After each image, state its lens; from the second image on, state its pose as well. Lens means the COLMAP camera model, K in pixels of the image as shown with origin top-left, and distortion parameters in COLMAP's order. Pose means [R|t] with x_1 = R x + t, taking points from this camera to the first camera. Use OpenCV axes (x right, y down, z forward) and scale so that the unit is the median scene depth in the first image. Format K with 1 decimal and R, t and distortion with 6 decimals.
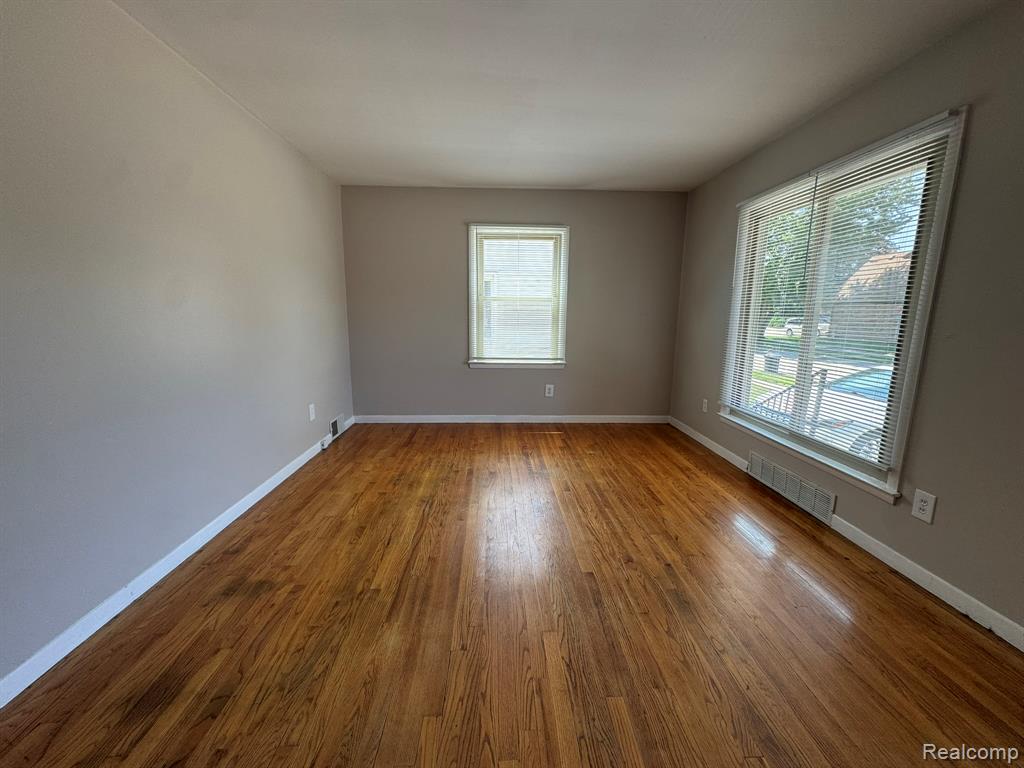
lens RADIAL K [[408.5, 0, 512.4], [0, 408.5, 384.1], [0, 0, 1]] dist [-0.003056, 0.000548]
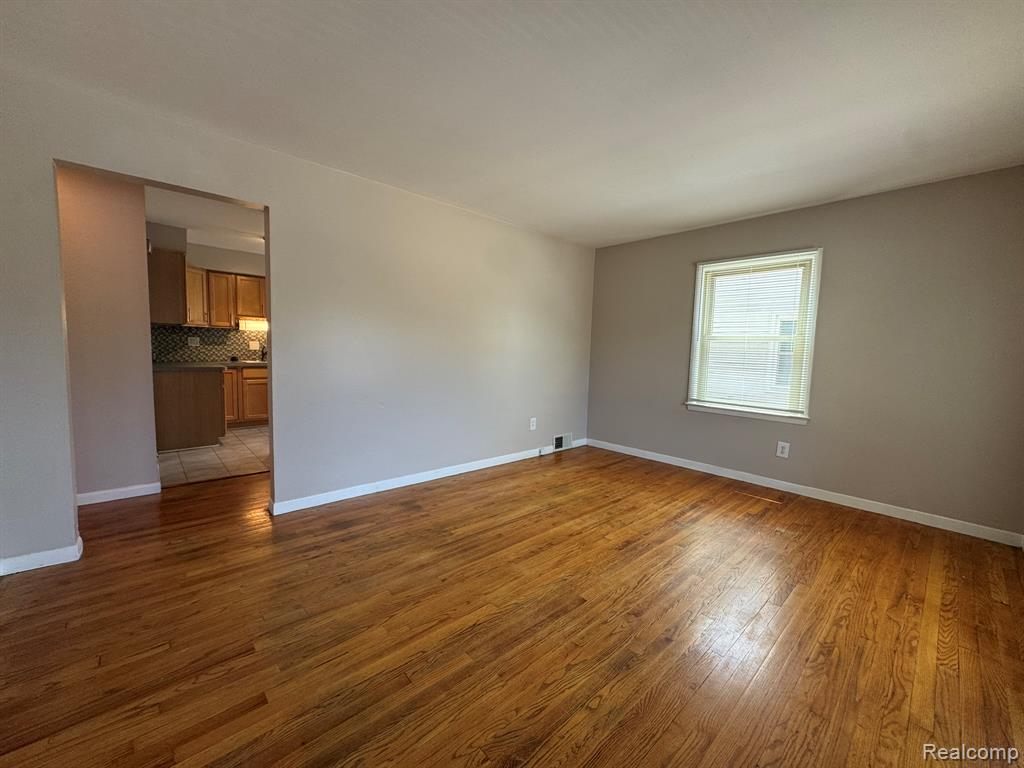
lens RADIAL K [[408.5, 0, 510.7], [0, 408.5, 383.2], [0, 0, 1]] dist [-0.003056, 0.000548]
pose [[0.643117, 0.071381, -0.762434, 0.490543], [-0.156208, 0.986940, -0.039362, 0.002896], [0.749666, 0.144413, 0.645868, 0.084713]]
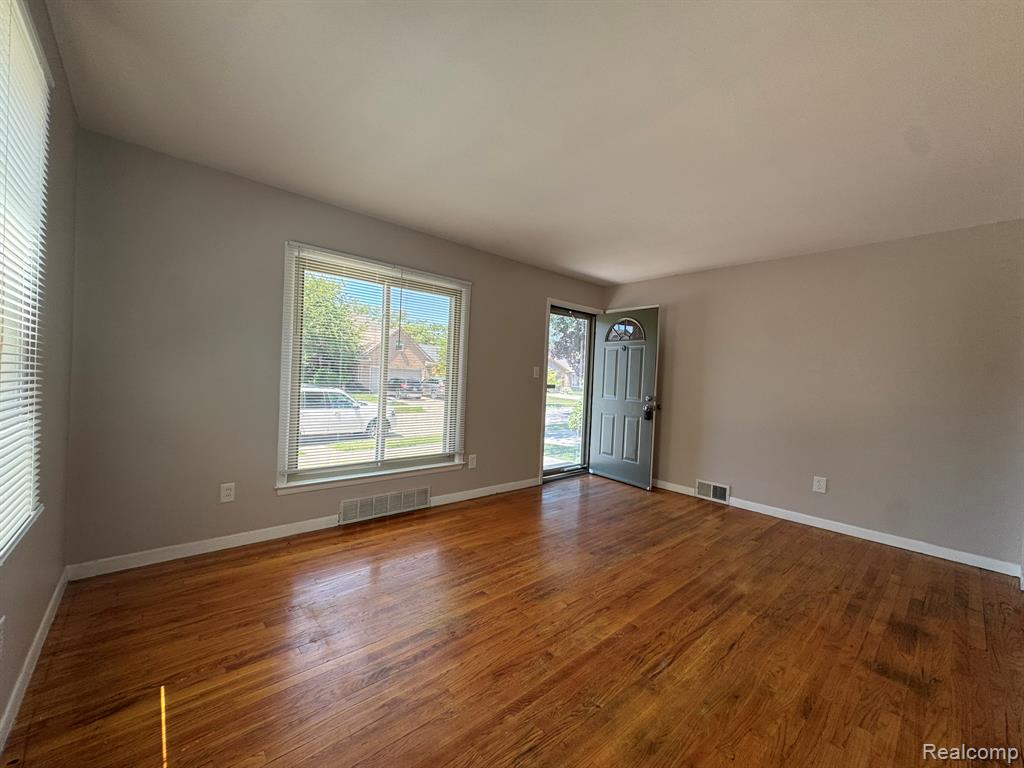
lens RADIAL K [[408.5, 0, 512.7], [0, 408.5, 384.1], [0, 0, 1]] dist [-0.003056, 0.000548]
pose [[-0.638497, -0.046622, 0.768211, -0.441334], [0.088384, 0.987118, 0.133368, -0.216527], [-0.764532, 0.153053, -0.626151, 1.243121]]
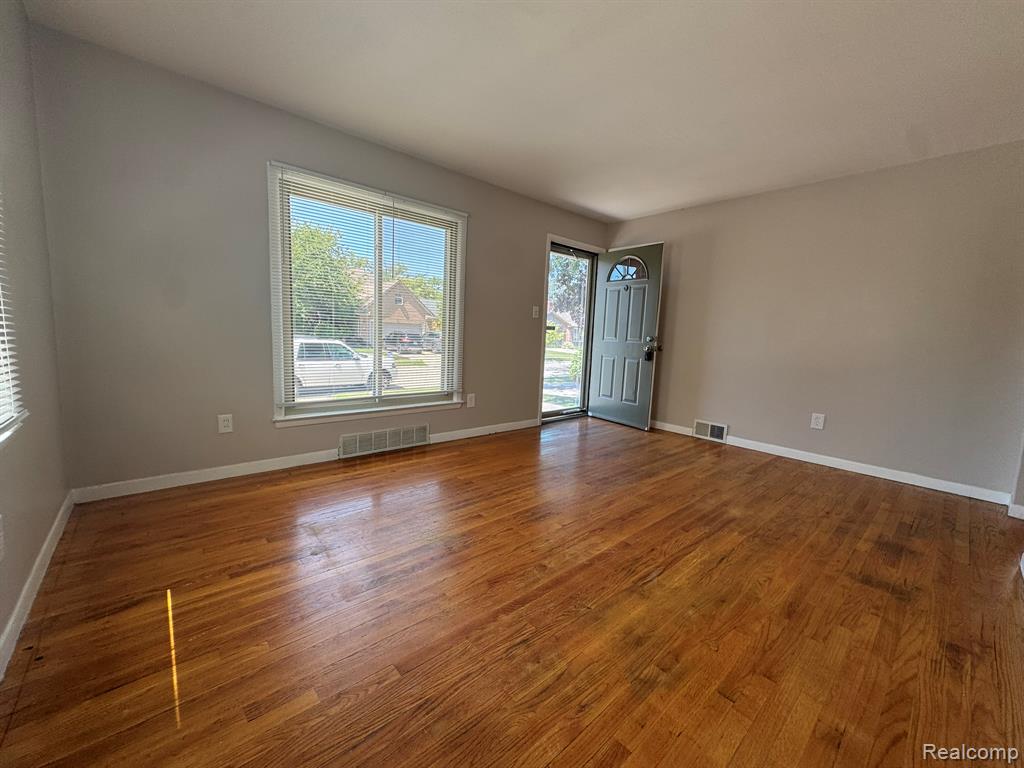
lens RADIAL K [[408.5, 0, 512.8], [0, 408.5, 384.4], [0, 0, 1]] dist [-0.003056, 0.000548]
pose [[-0.635753, -0.128501, 0.761122, -0.439534], [0.090542, 0.966824, 0.238858, -0.161374], [-0.766564, 0.220768, -0.603026, 1.235618]]
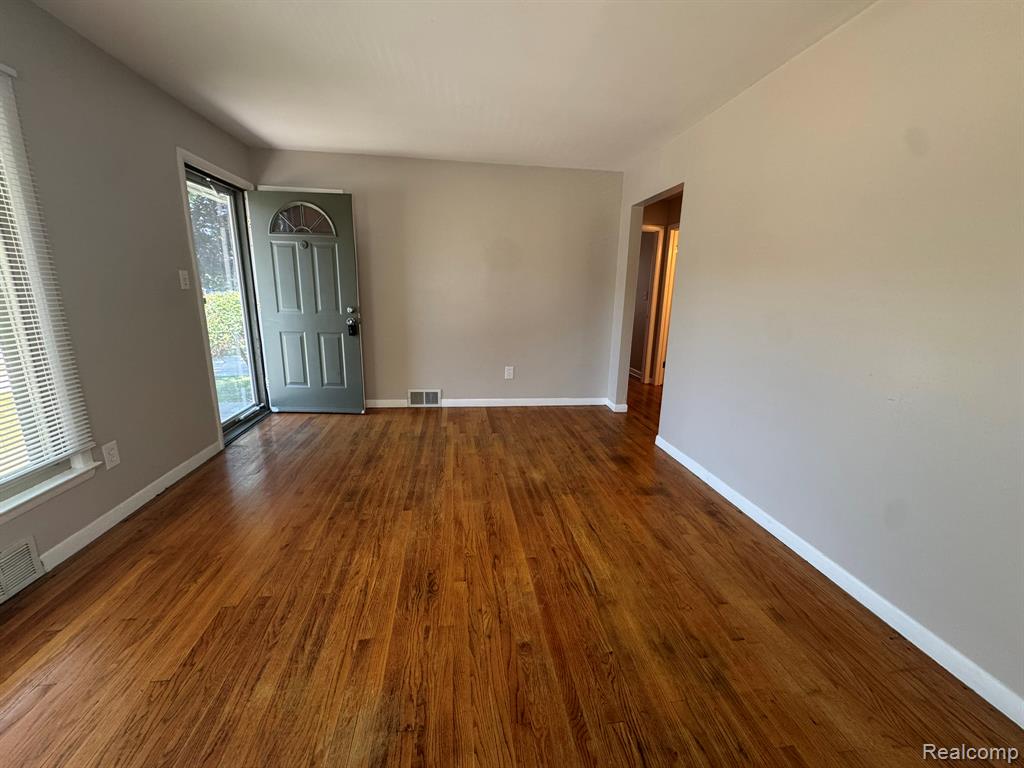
lens RADIAL K [[408.5, 0, 513.2], [0, 408.5, 383.5], [0, 0, 1]] dist [-0.003056, 0.000548]
pose [[-0.994419, -0.007782, -0.105214, 0.002217], [-0.048789, 0.918152, 0.393214, -0.231382], [0.093543, 0.396153, -0.913407, 1.218740]]
